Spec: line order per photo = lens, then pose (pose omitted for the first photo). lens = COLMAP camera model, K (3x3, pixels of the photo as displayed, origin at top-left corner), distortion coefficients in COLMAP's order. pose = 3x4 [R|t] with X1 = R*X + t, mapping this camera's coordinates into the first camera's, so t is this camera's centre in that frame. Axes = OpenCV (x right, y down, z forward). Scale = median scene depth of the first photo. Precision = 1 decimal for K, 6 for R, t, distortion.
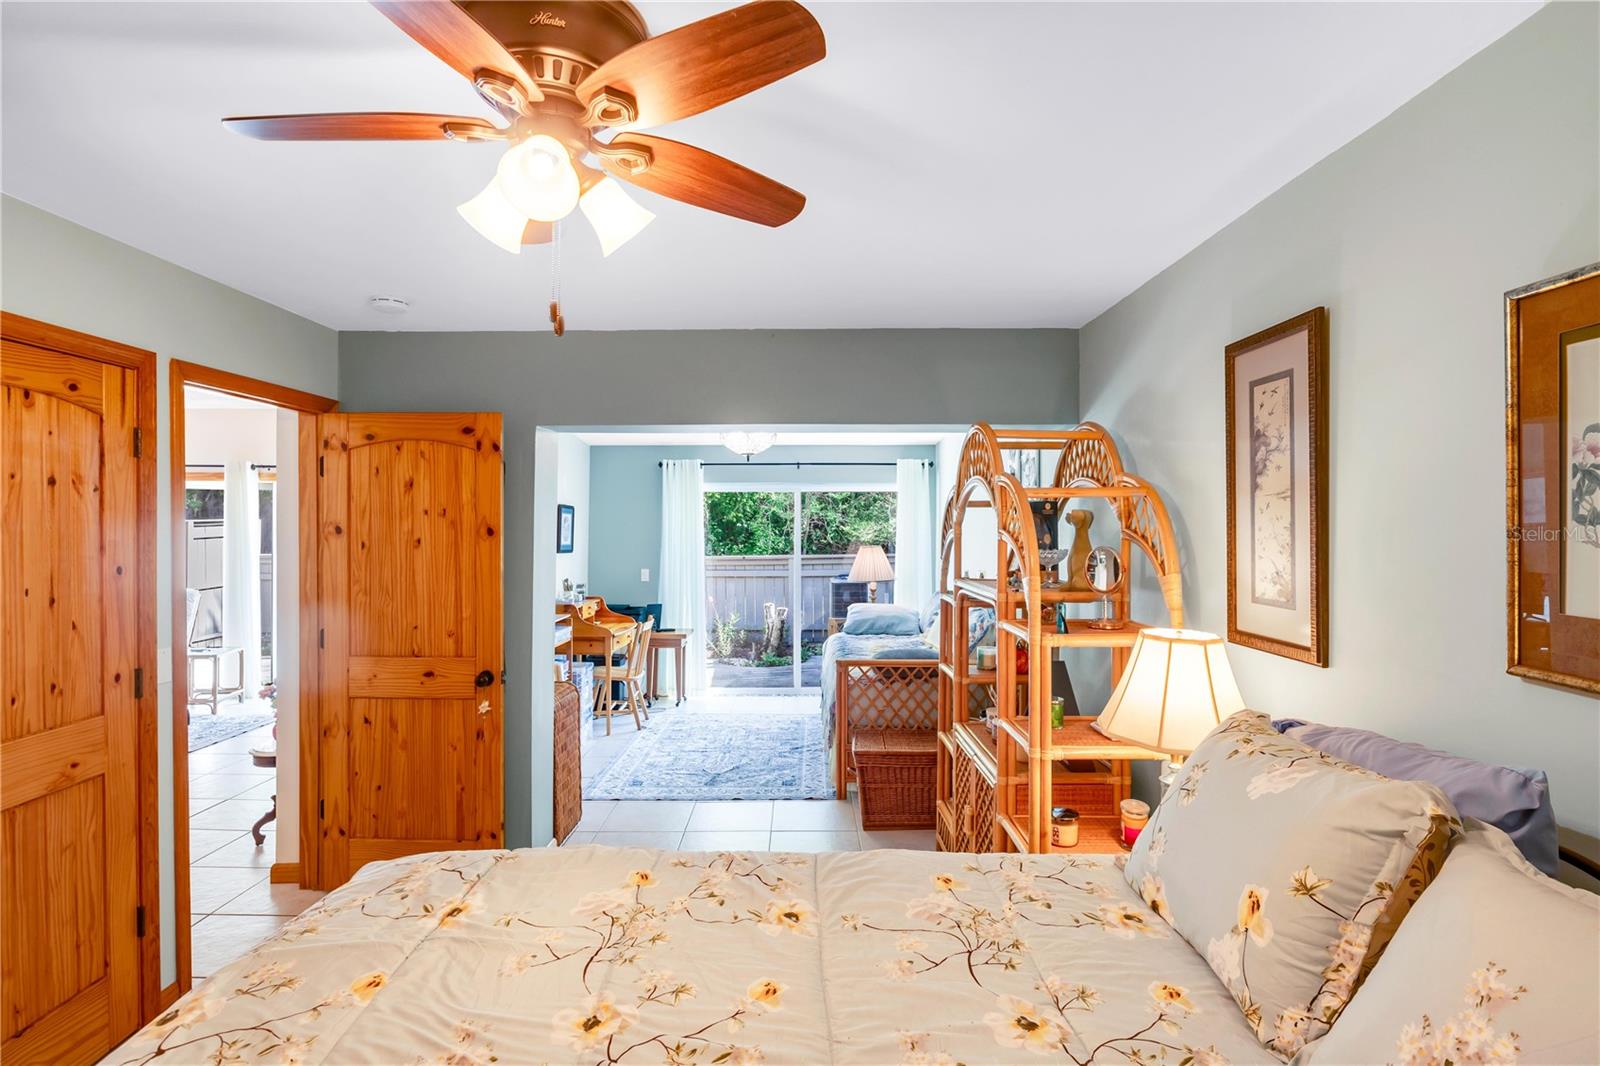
lens RADIAL K [[811.3, 0, 806.7], [0, 811.3, 526.3], [0, 0, 1]] dist [-0.006414, -0.000113]
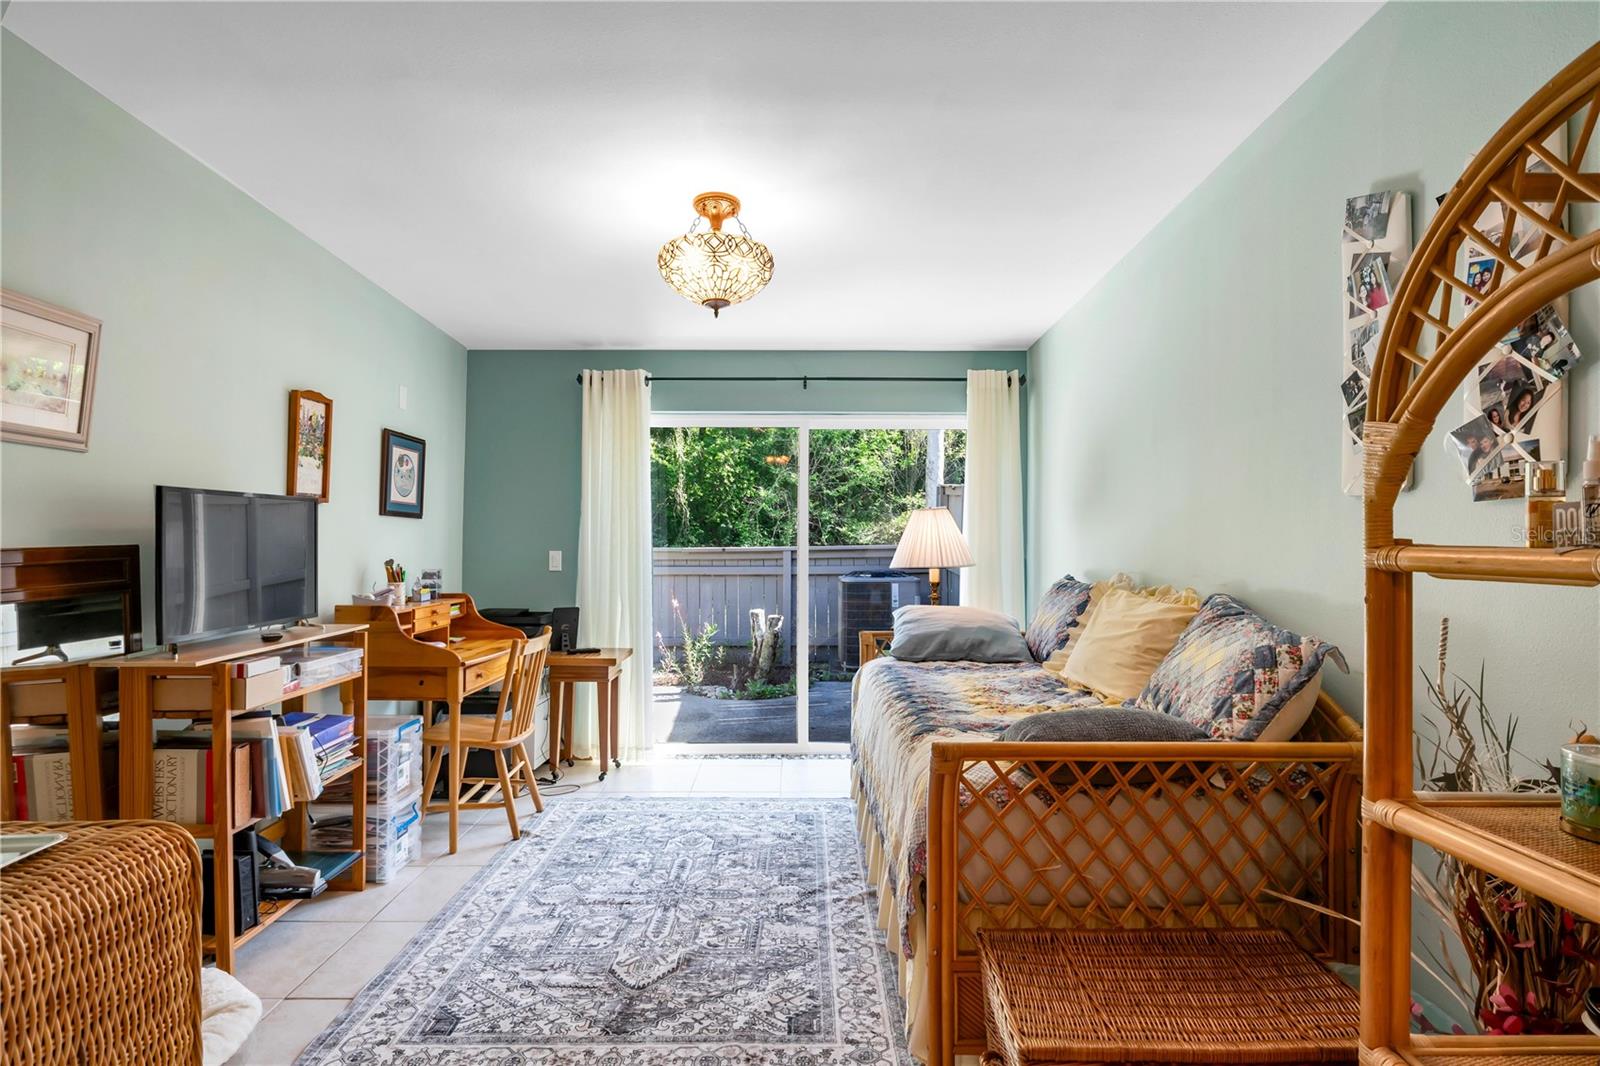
lens RADIAL K [[811.3, 0, 804.5], [0, 811.3, 532.9], [0, 0, 1]] dist [-0.006414, -0.000113]
pose [[0.999926, 0.001631, 0.012048, -0.020922], [-0.001574, 0.999988, -0.004693, 0.048406], [-0.012056, 0.004673, 0.999916, 0.444925]]
